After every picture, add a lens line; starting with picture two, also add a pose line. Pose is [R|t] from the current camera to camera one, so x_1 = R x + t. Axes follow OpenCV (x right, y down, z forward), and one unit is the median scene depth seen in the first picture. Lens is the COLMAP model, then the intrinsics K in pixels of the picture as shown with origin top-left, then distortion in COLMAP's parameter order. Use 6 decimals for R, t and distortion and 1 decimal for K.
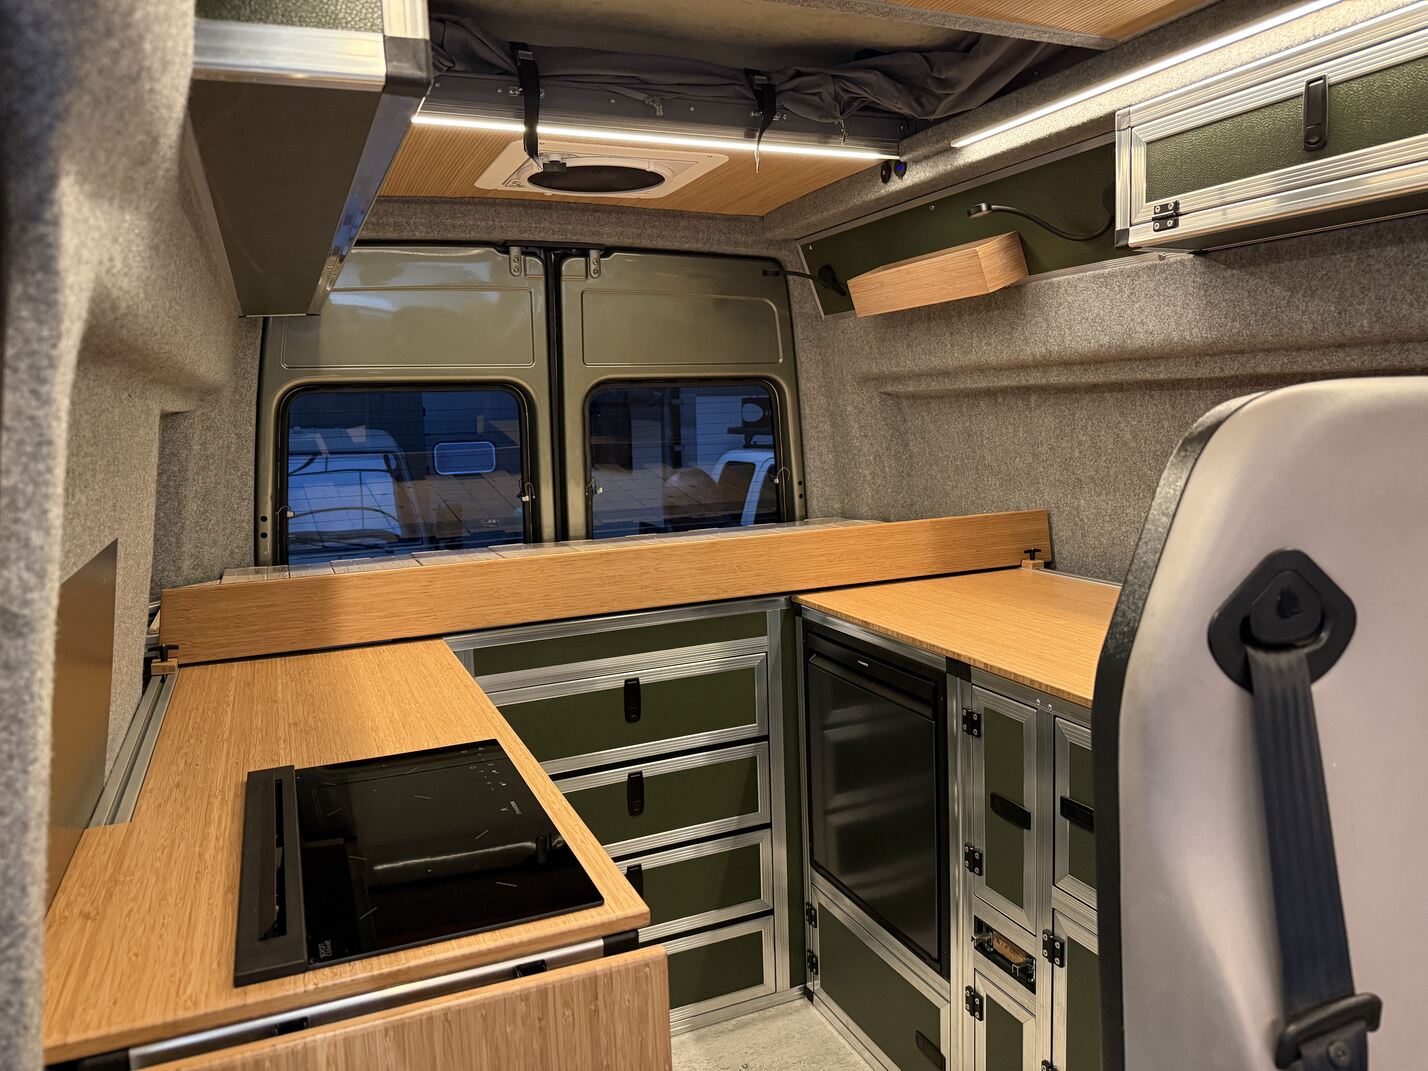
lens RADIAL K [[1002.6, 0, 704.7], [0, 1002.6, 536.1], [0, 0, 1]] dist [0.128416, -0.224508]
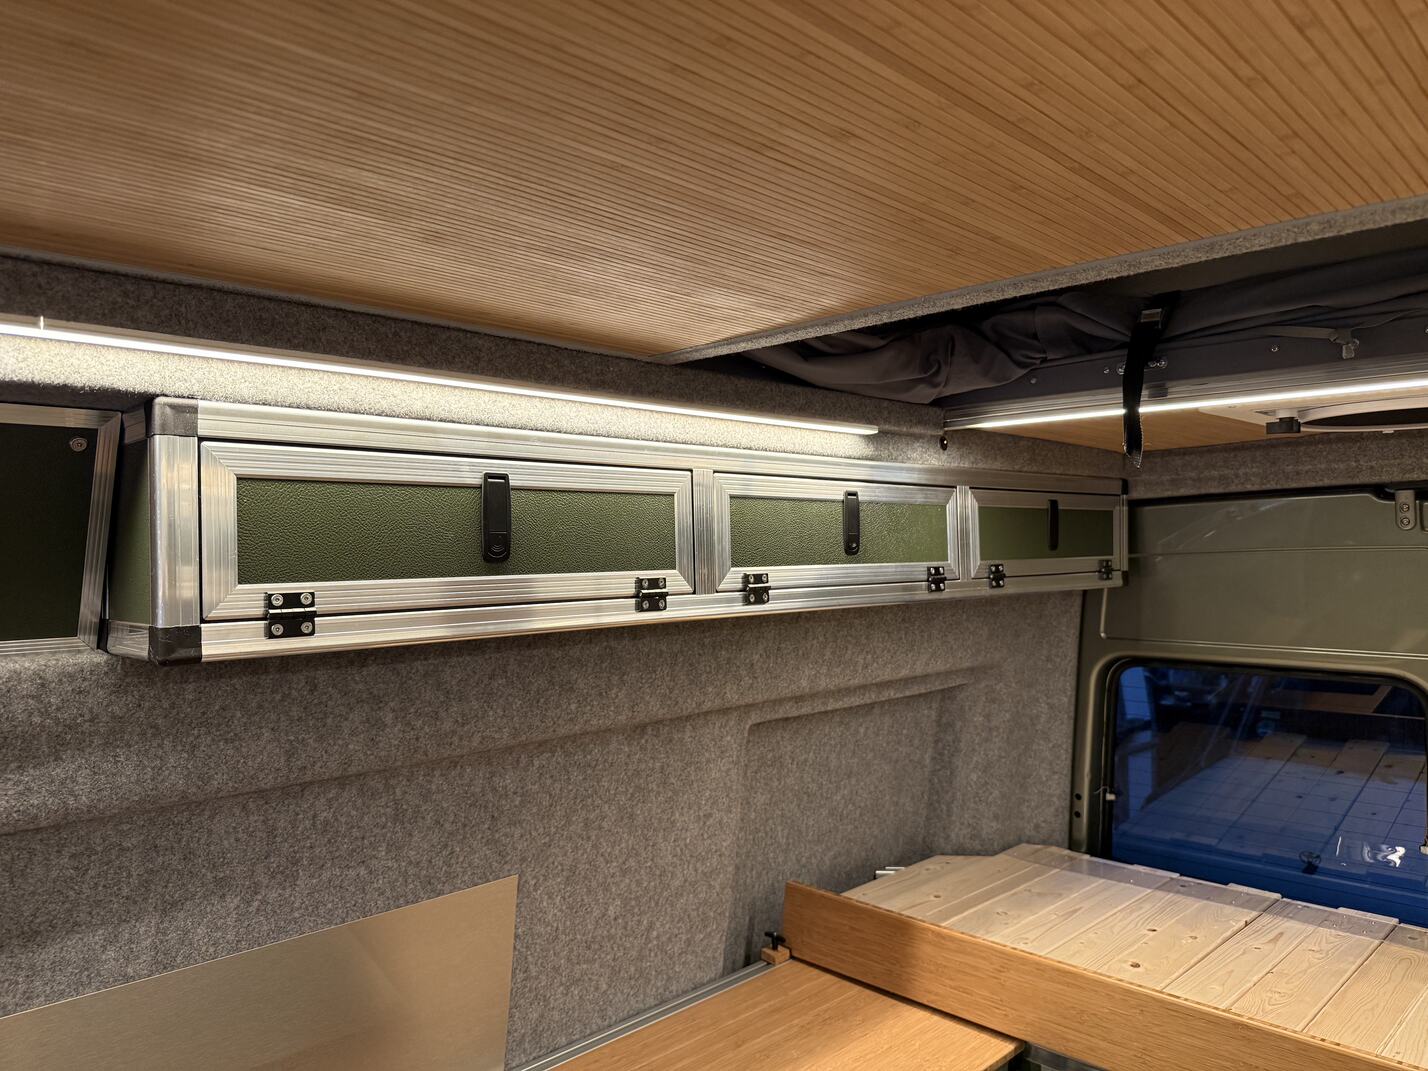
lens RADIAL K [[1002.6, 0, 704.7], [0, 1002.6, 536.1], [0, 0, 1]] dist [0.128416, -0.224508]
pose [[0.361154, 0.022281, -0.932240, 0.282351], [-0.124347, 0.991937, -0.024465, -0.177787], [0.924179, 0.124757, 0.361012, 0.317220]]
